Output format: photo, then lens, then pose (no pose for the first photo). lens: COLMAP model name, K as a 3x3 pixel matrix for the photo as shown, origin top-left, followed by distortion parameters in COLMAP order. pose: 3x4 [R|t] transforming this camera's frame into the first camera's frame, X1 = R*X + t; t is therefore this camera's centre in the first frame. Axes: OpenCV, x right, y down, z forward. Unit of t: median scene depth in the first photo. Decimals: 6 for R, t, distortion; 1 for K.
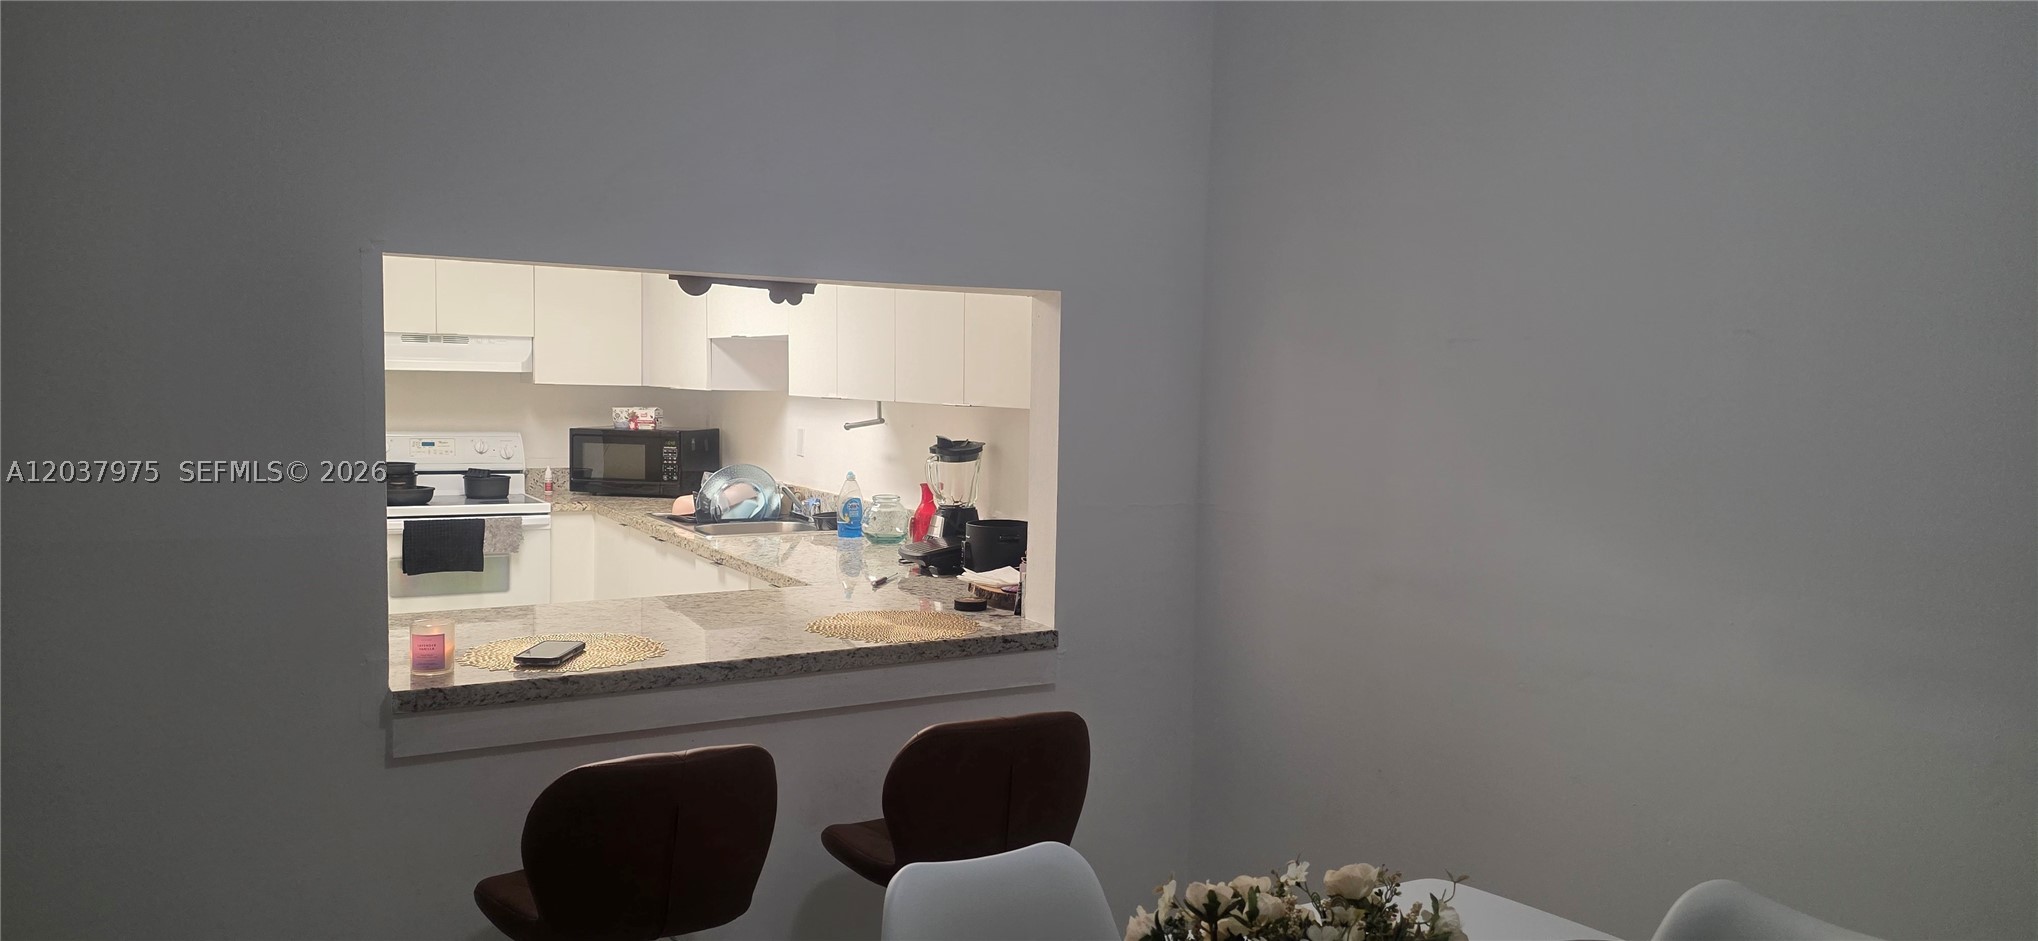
lens RADIAL K [[1340.7, 0, 1019.0], [0, 1340.7, 470.5], [0, 0, 1]] dist [0.100327, -0.134469]
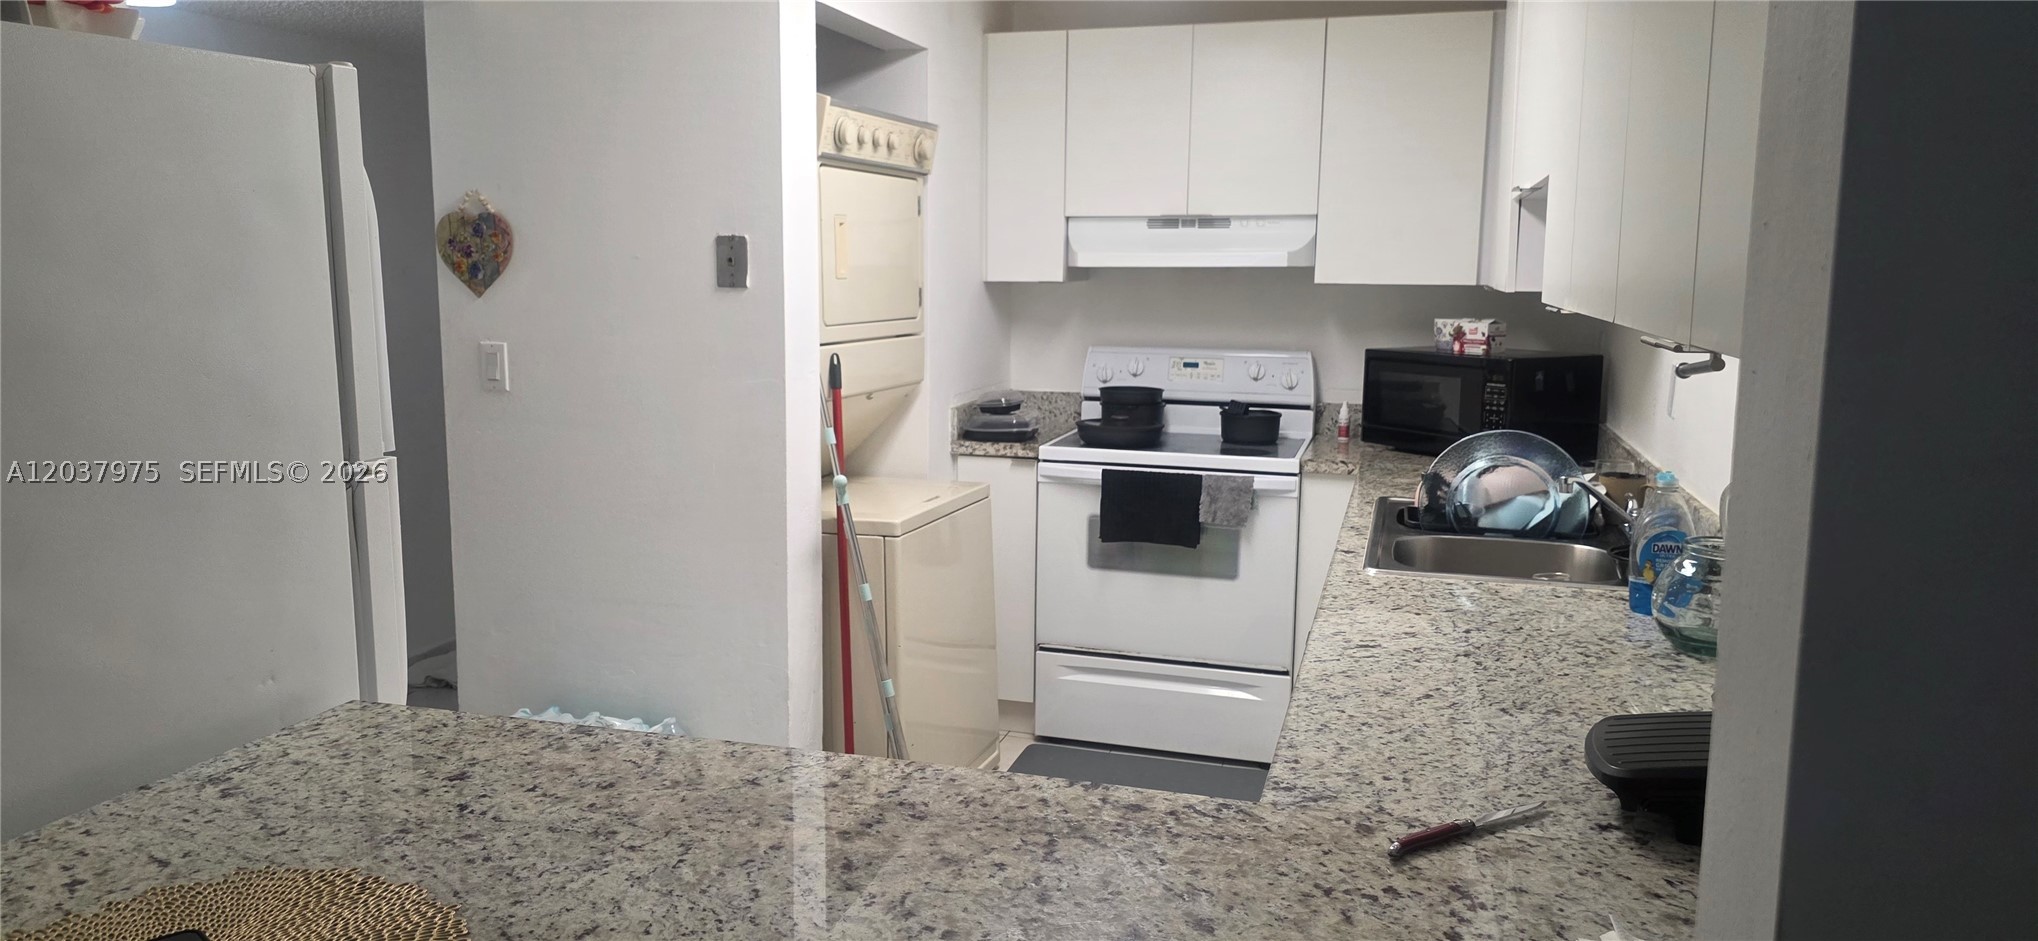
lens RADIAL K [[1352.8, 0, 1019.0], [0, 1352.8, 470.5], [0, 0, 1]] dist [0.070897, -0.075676]
pose [[0.699748, 0.095217, -0.708016, 0.042174], [-0.044504, 0.994963, 0.089823, -0.027308], [0.713002, -0.031344, 0.700461, 0.448968]]
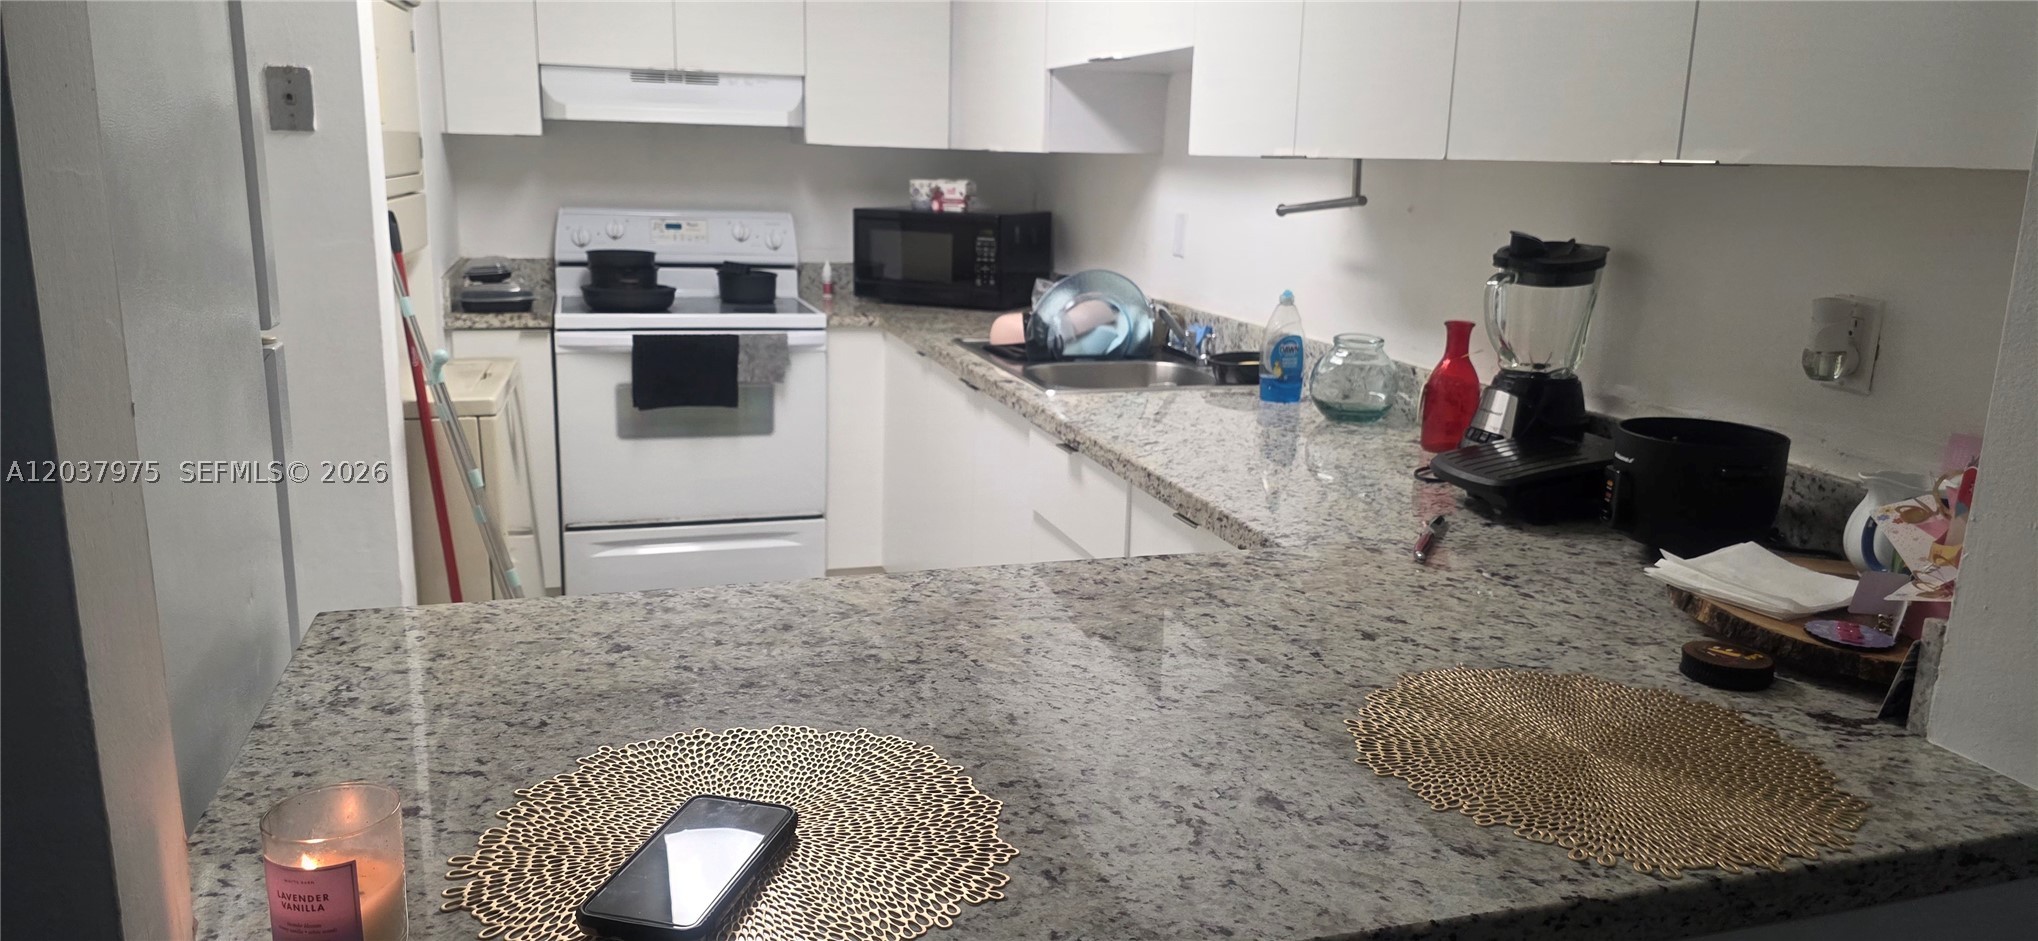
lens RADIAL K [[1343.3, 0, 1014.2], [0, 1343.3, 468.2], [0, 0, 1]] dist [0.111065, -0.159395]
pose [[0.974736, 0.054673, -0.216568, -0.095238], [-0.020179, 0.987170, 0.158394, -0.011485], [0.222449, -0.150022, 0.963333, 0.342617]]
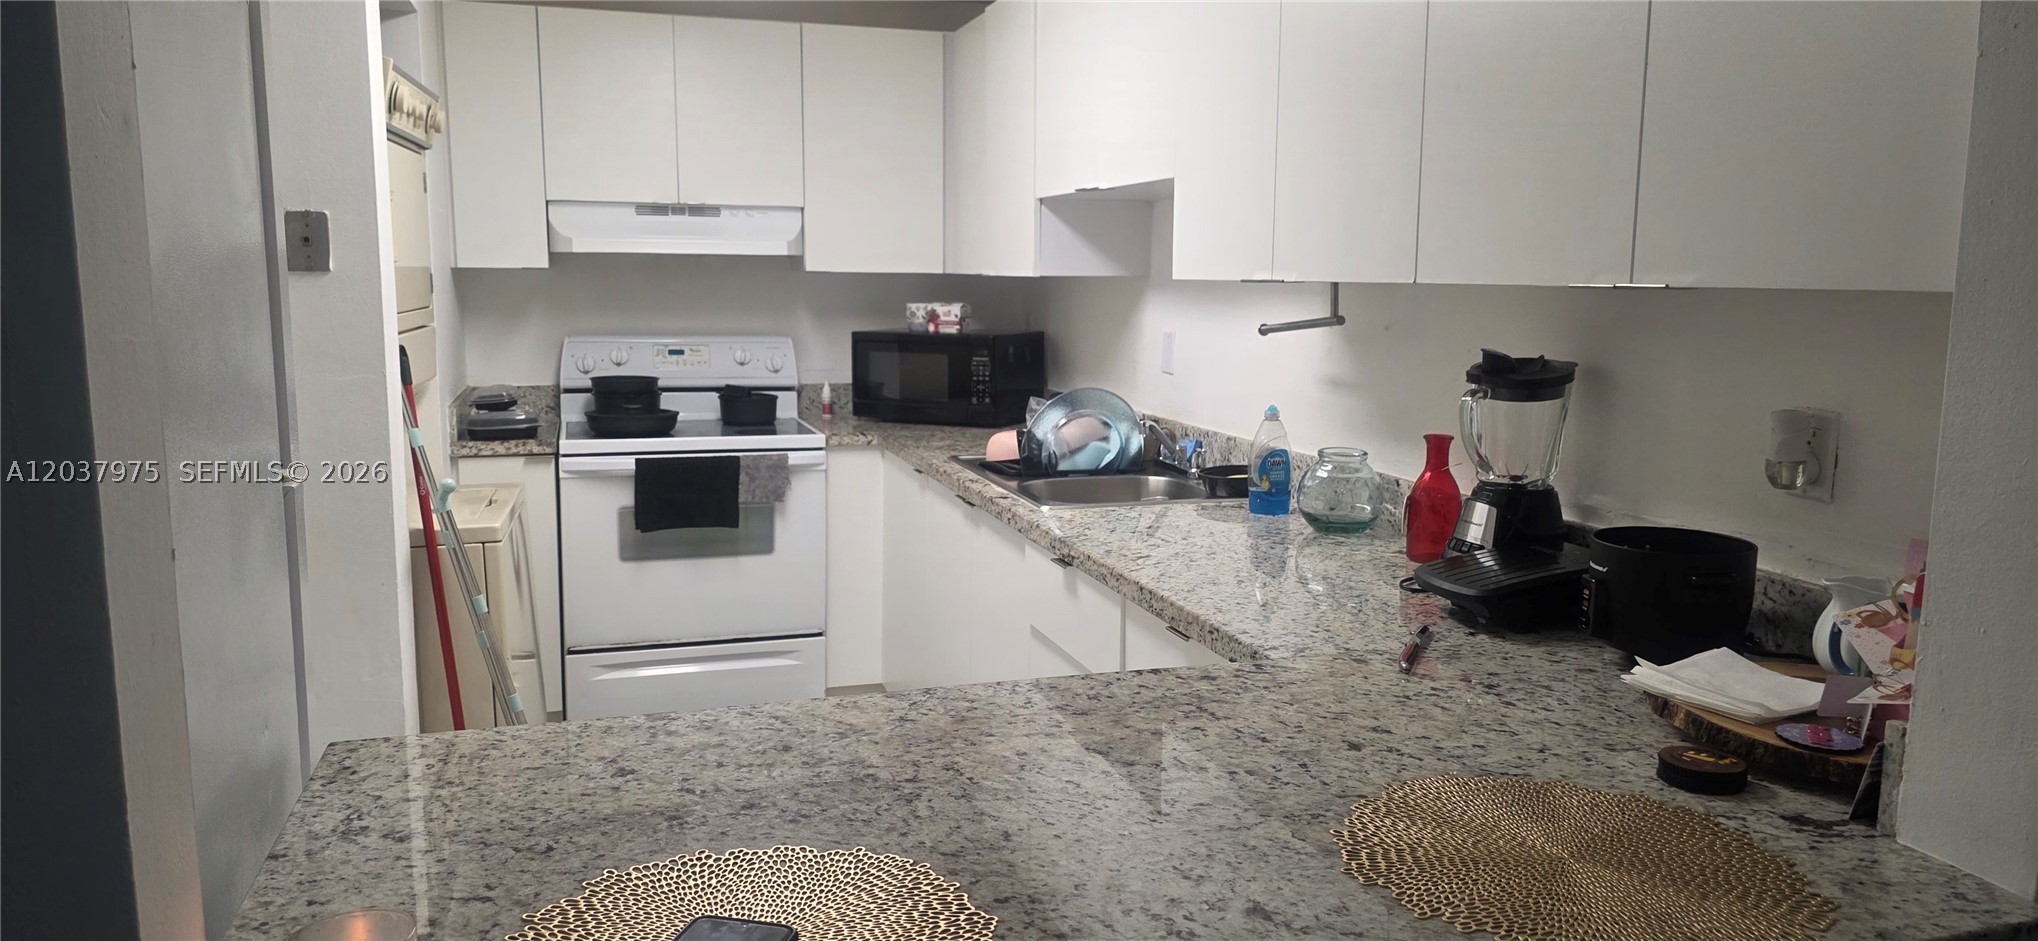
lens RADIAL K [[1340.7, 0, 1019.0], [0, 1340.7, 470.5], [0, 0, 1]] dist [0.100327, -0.134469]
pose [[0.976235, 0.020155, -0.215776, -0.091669], [-0.003407, 0.996970, 0.077706, -0.014456], [0.216689, -0.075124, 0.973346, 0.334017]]
